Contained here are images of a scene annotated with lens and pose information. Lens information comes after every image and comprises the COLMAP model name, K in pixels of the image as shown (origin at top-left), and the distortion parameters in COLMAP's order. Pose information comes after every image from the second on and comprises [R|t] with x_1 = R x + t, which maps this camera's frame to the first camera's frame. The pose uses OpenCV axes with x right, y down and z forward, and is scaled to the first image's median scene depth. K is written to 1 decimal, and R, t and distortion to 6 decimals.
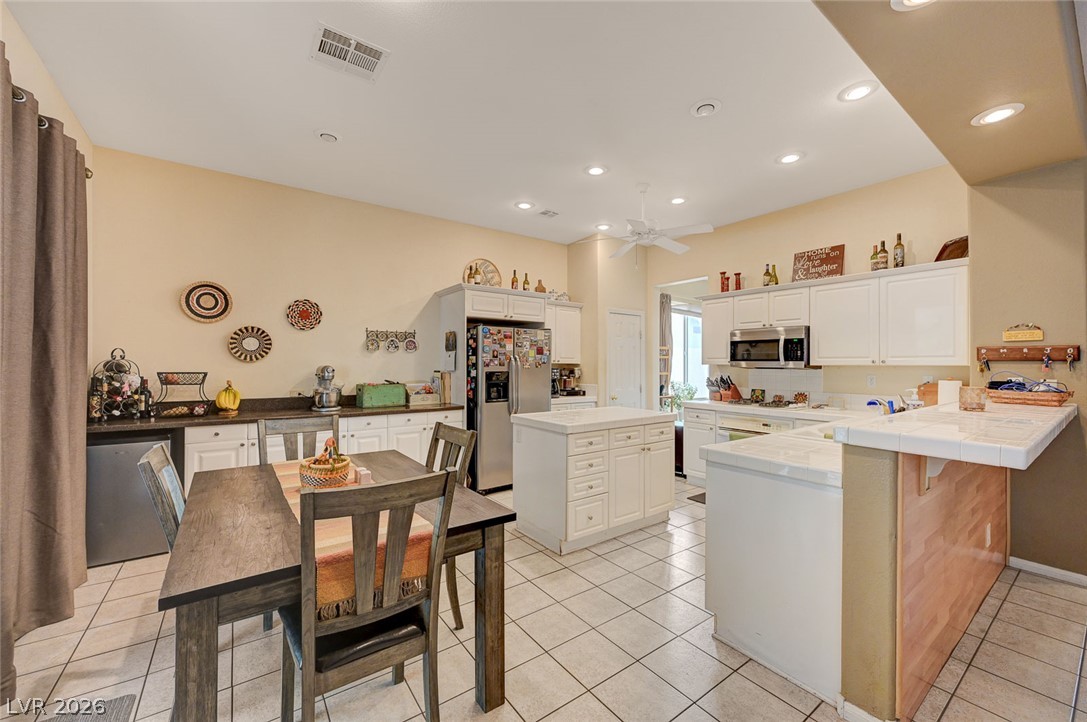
lens RADIAL K [[422.9, 0, 548.6], [0, 422.9, 360.4], [0, 0, 1]] dist [0.002736, 0.000294]
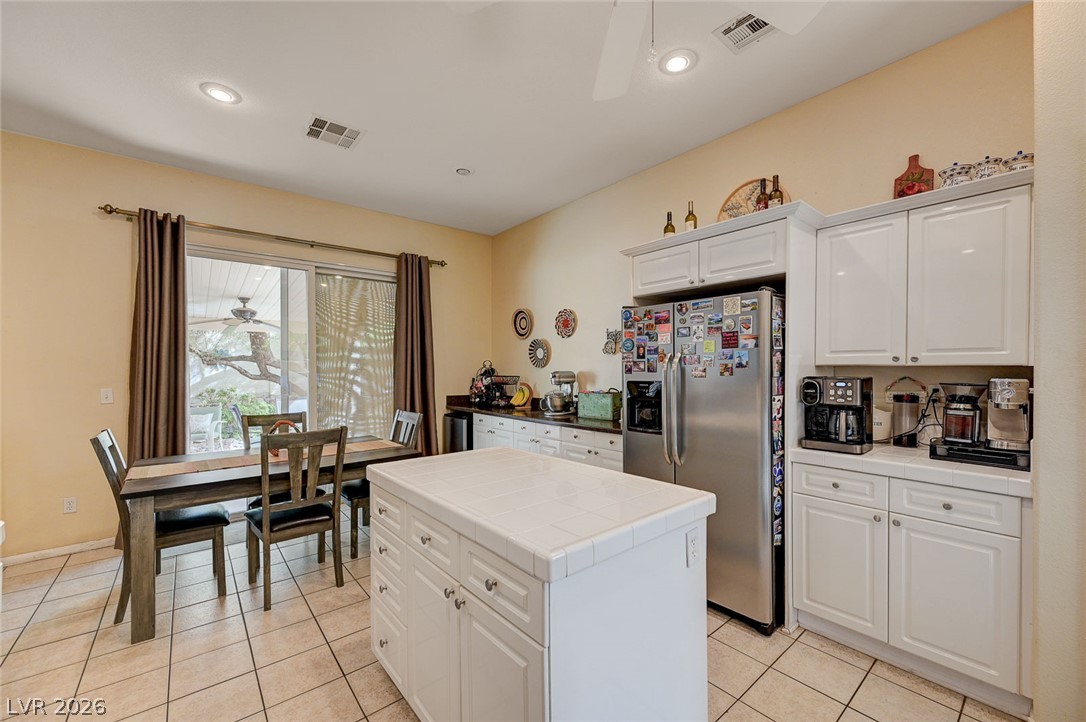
lens RADIAL K [[422.5, 0, 536.9], [0, 422.5, 367.2], [0, 0, 1]] dist [0.002736, 0.000294]
pose [[0.055712, -0.006789, -0.998424, 0.461966], [0.014154, 0.999882, -0.006009, 0.008024], [0.998347, -0.013797, 0.055802, 0.811475]]
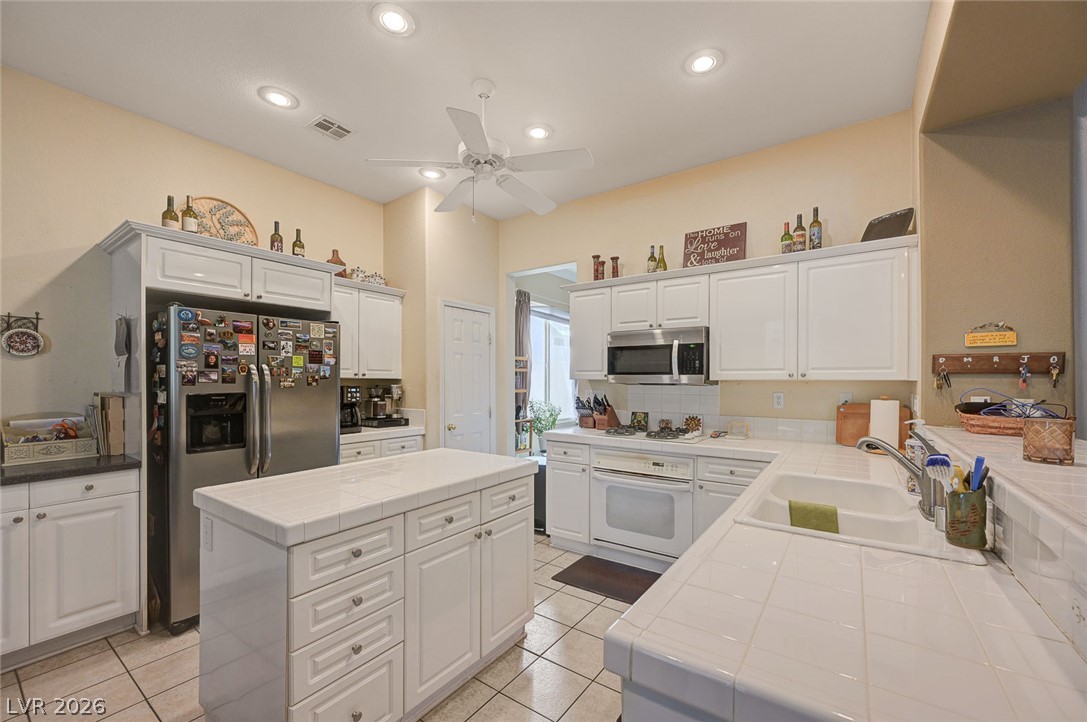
lens RADIAL K [[422.9, 0, 544.1], [0, 422.9, 384.5], [0, 0, 1]] dist [0.002736, 0.000294]
pose [[0.951656, -0.006466, 0.307097, 0.107866], [-0.000388, 0.999752, 0.022253, 0.002668], [-0.307165, -0.021297, 0.951418, 0.359157]]
